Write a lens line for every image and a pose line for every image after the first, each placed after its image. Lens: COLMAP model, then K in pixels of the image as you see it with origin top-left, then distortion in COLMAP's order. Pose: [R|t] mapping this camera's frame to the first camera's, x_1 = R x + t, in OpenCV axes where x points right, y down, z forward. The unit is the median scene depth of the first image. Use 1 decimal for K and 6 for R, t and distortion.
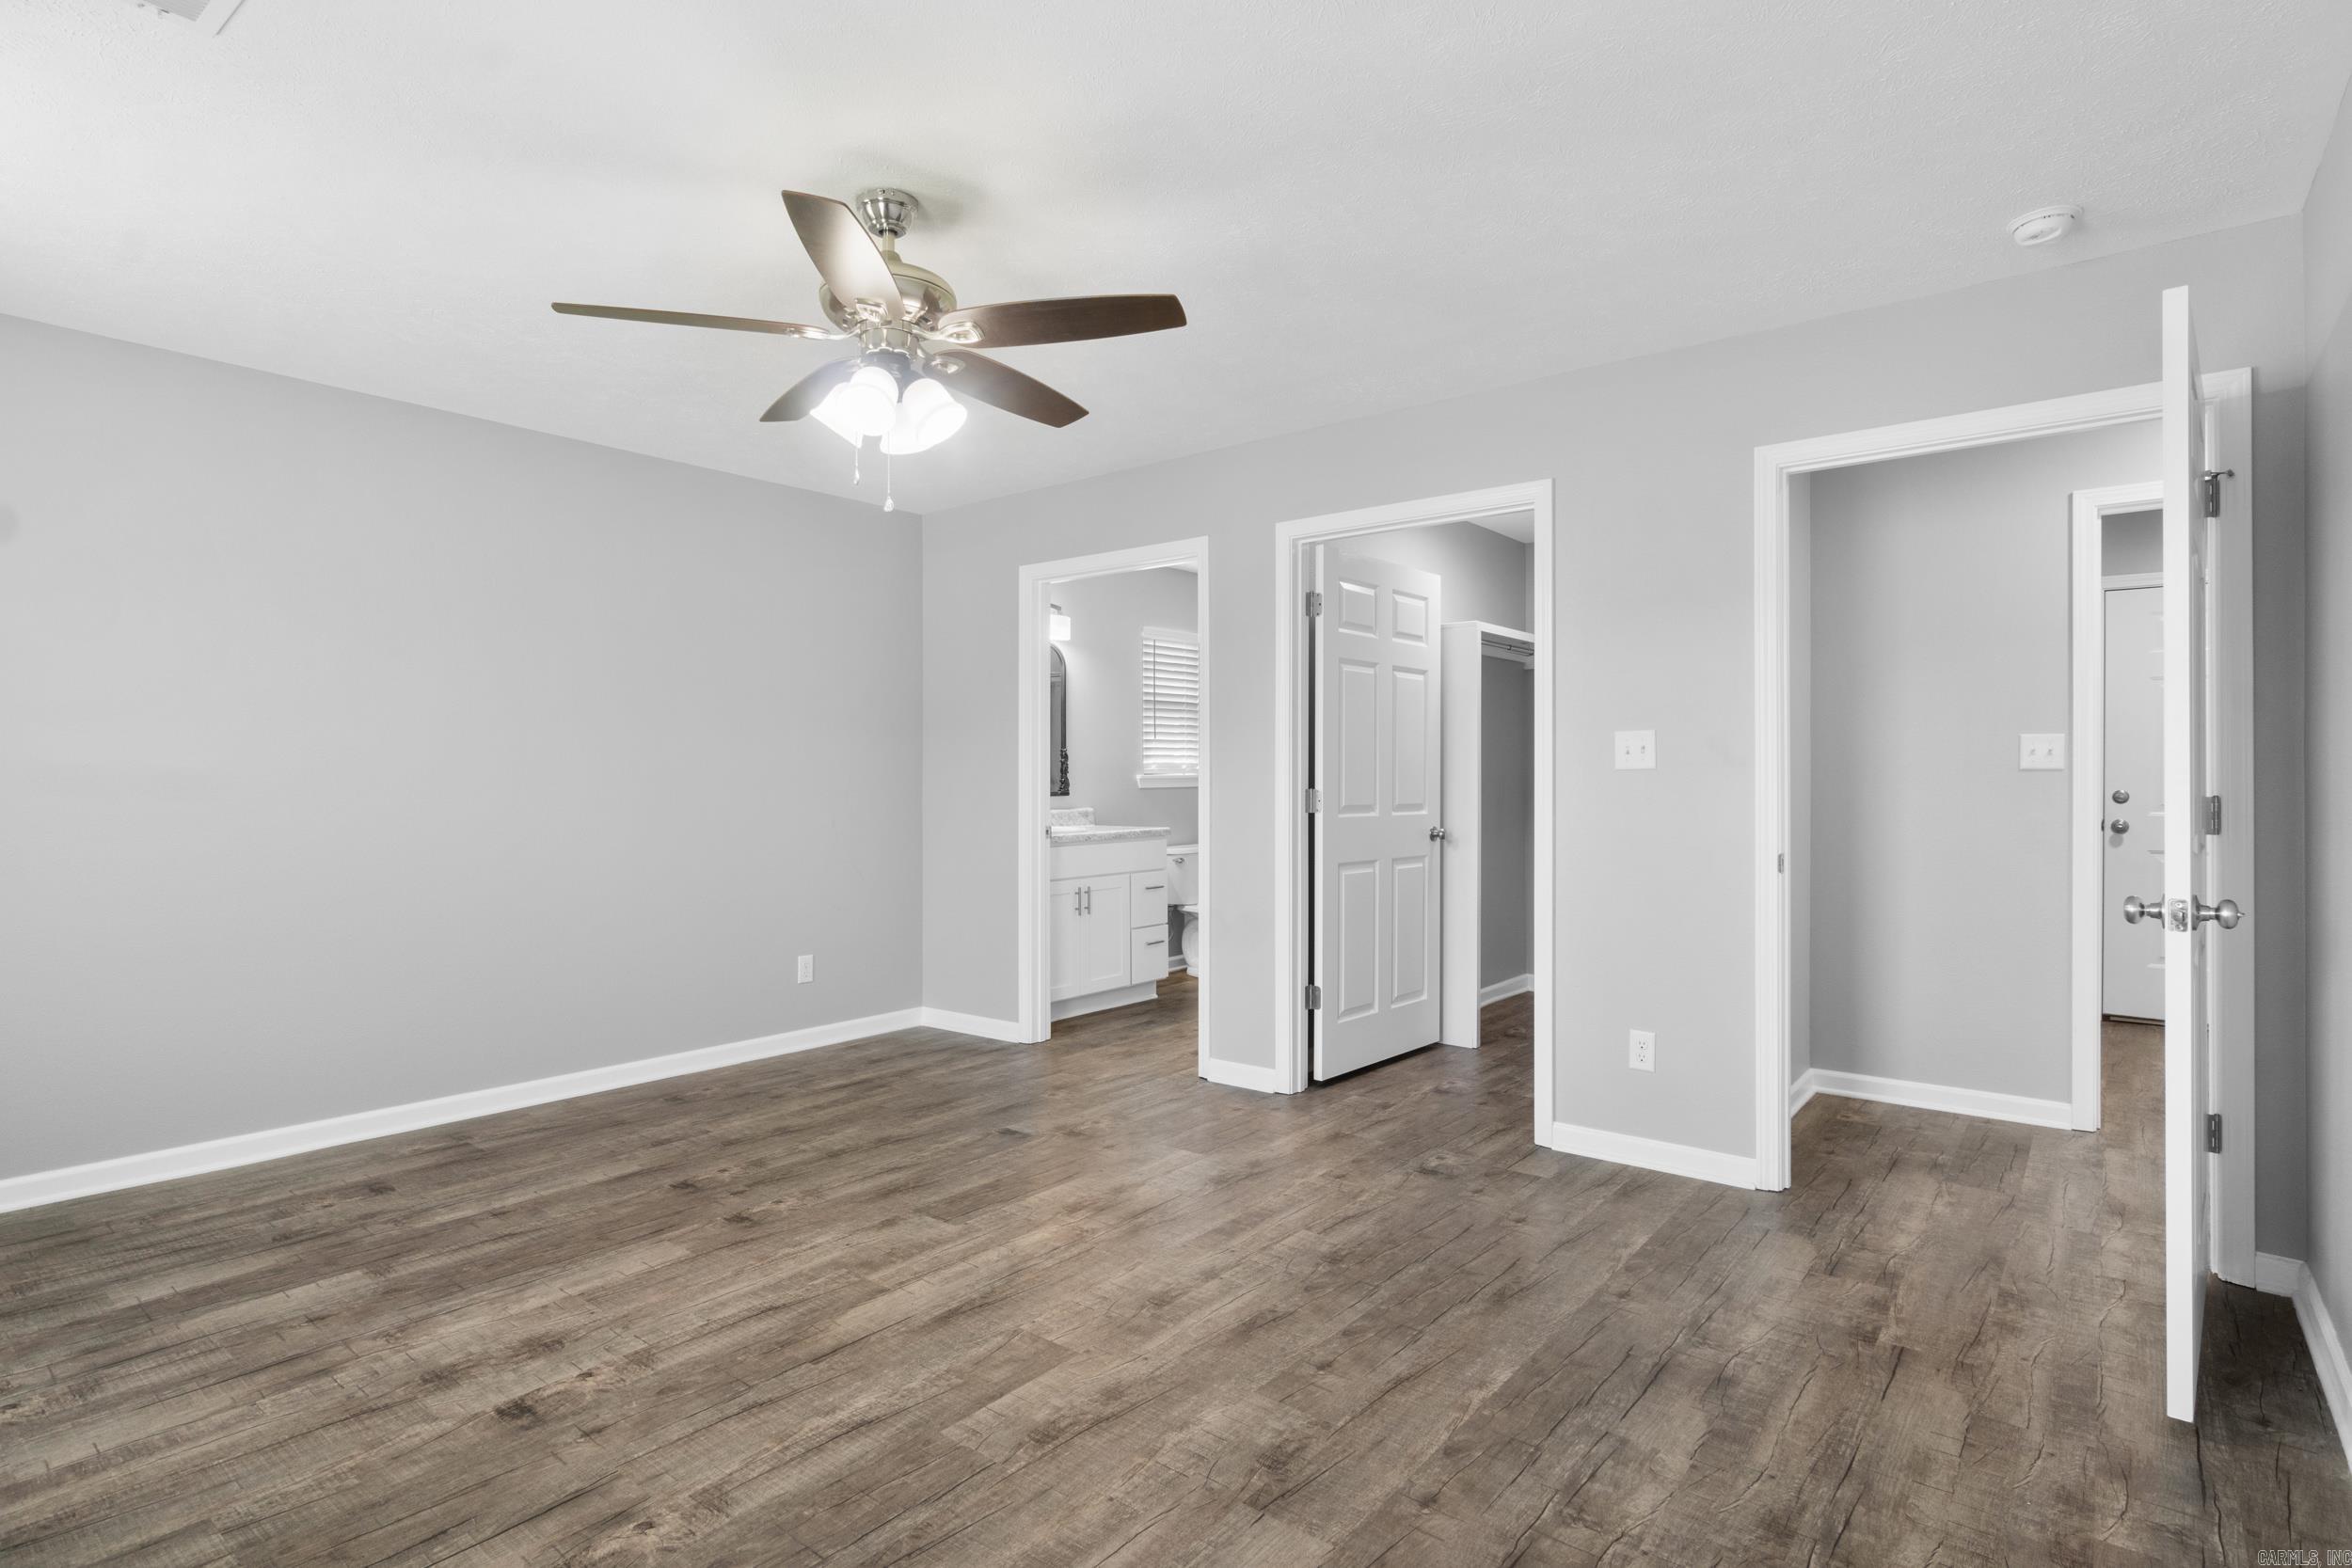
lens RADIAL K [[1179.9, 0, 1160.6], [0, 1179.9, 773.5], [0, 0, 1]] dist [-0.002398, 0.000225]
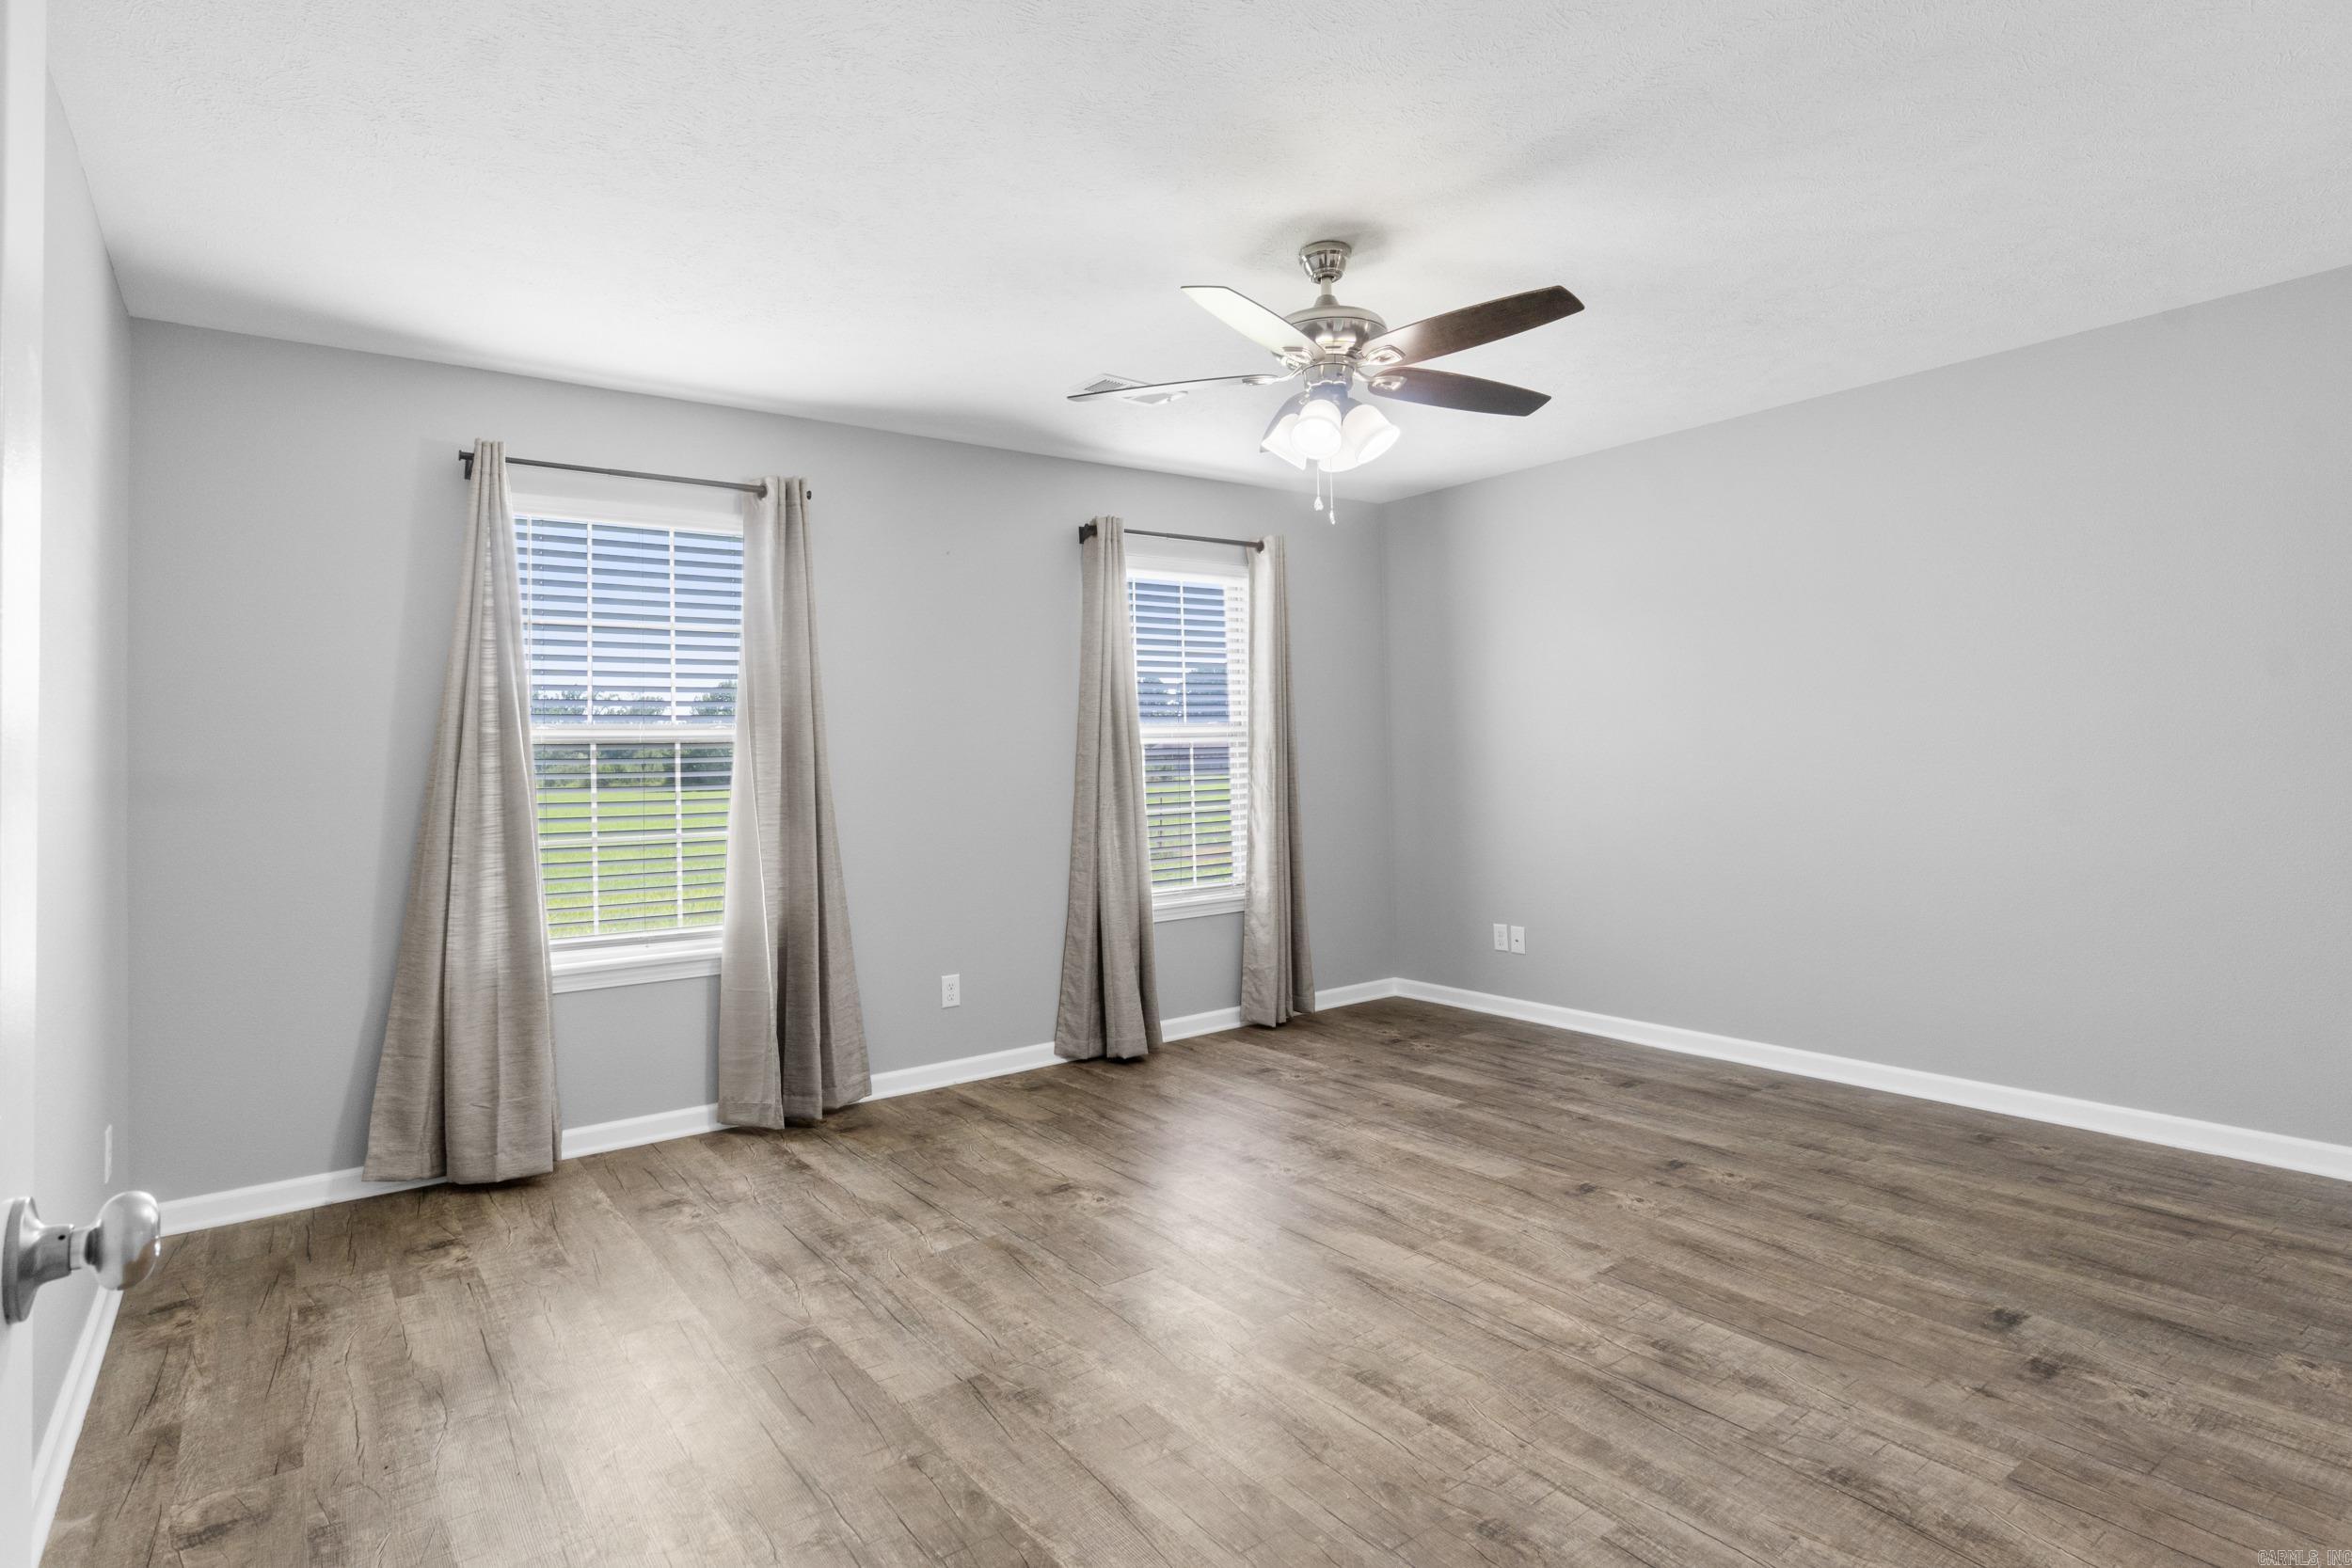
lens RADIAL K [[1179.9, 0, 1160.6], [0, 1179.9, 773.5], [0, 0, 1]] dist [-0.002398, 0.000225]
pose [[-0.241614, 0.015715, -0.970245, 0.717656], [0.027685, 0.999573, 0.009296, -0.002144], [0.969978, -0.024615, -0.241946, 0.895410]]
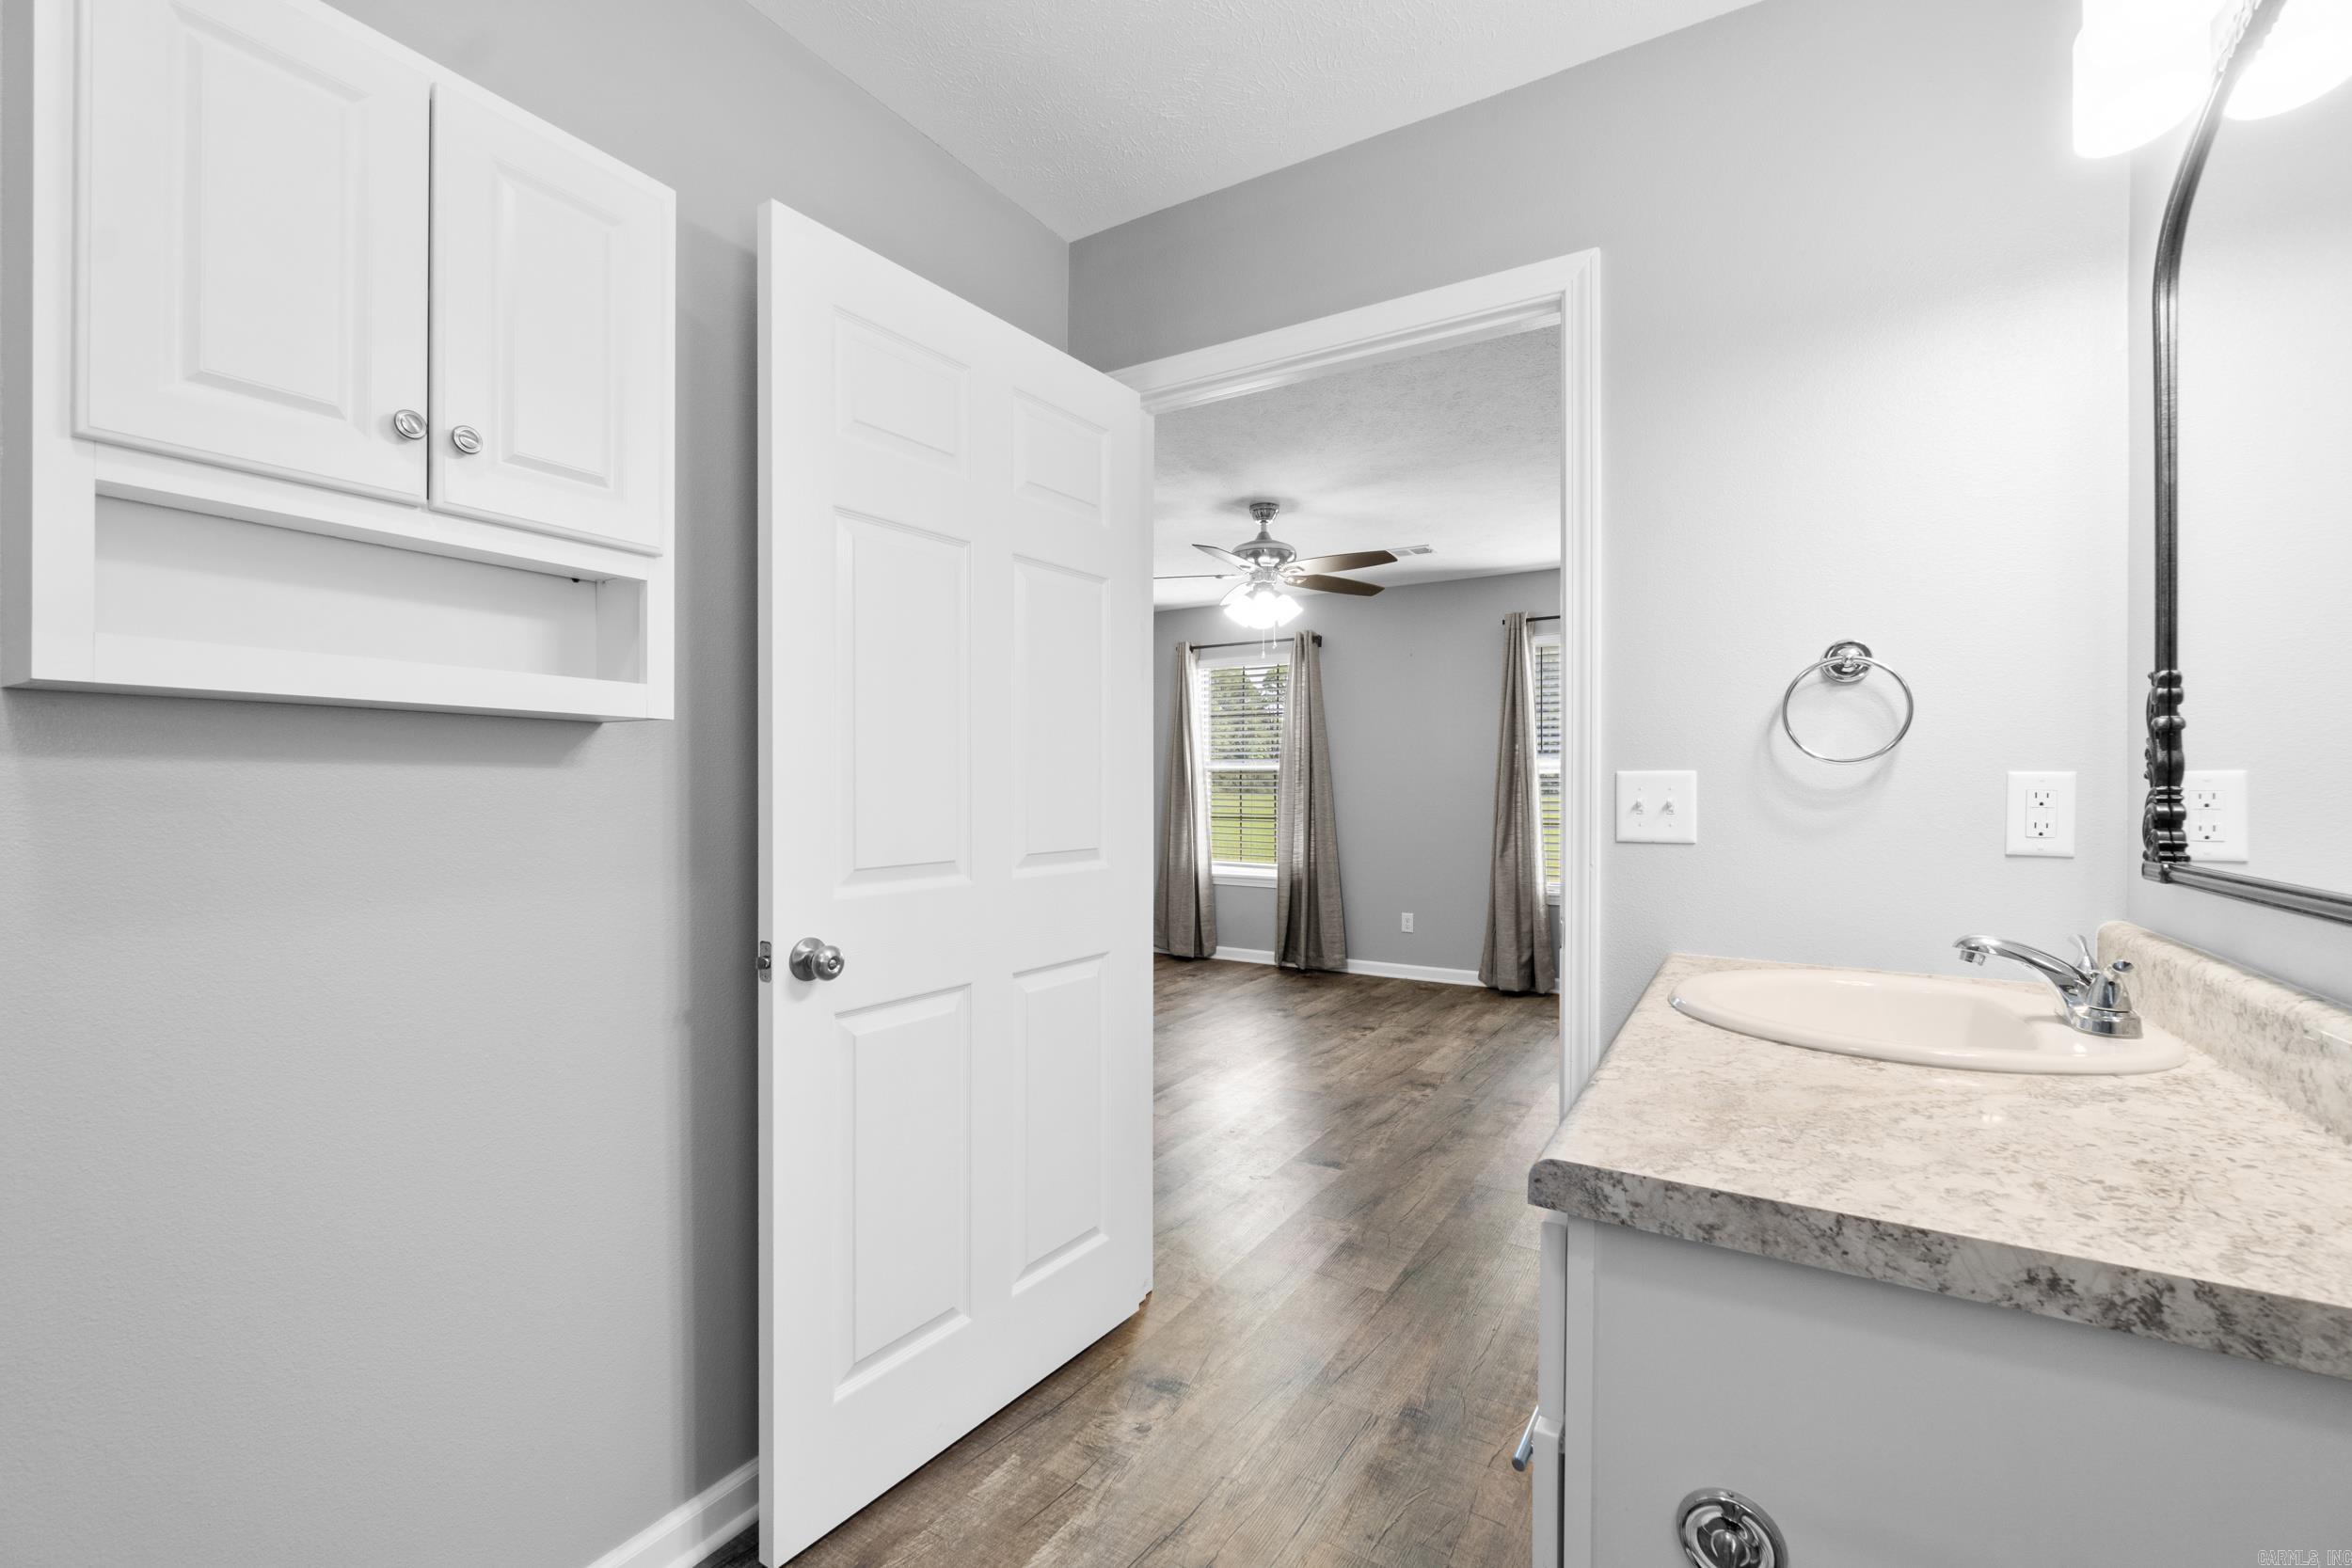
lens RADIAL K [[1008.8, 0, 1176.0], [0, 1008.8, 784.0], [0, 0, 1]] dist [-0.001028, -0.000214]
pose [[-0.989872, 0.004432, -0.141894, 0.138638], [0.005325, 0.999968, -0.005914, 0.000921], [0.141863, -0.006609, -0.989864, 2.219066]]
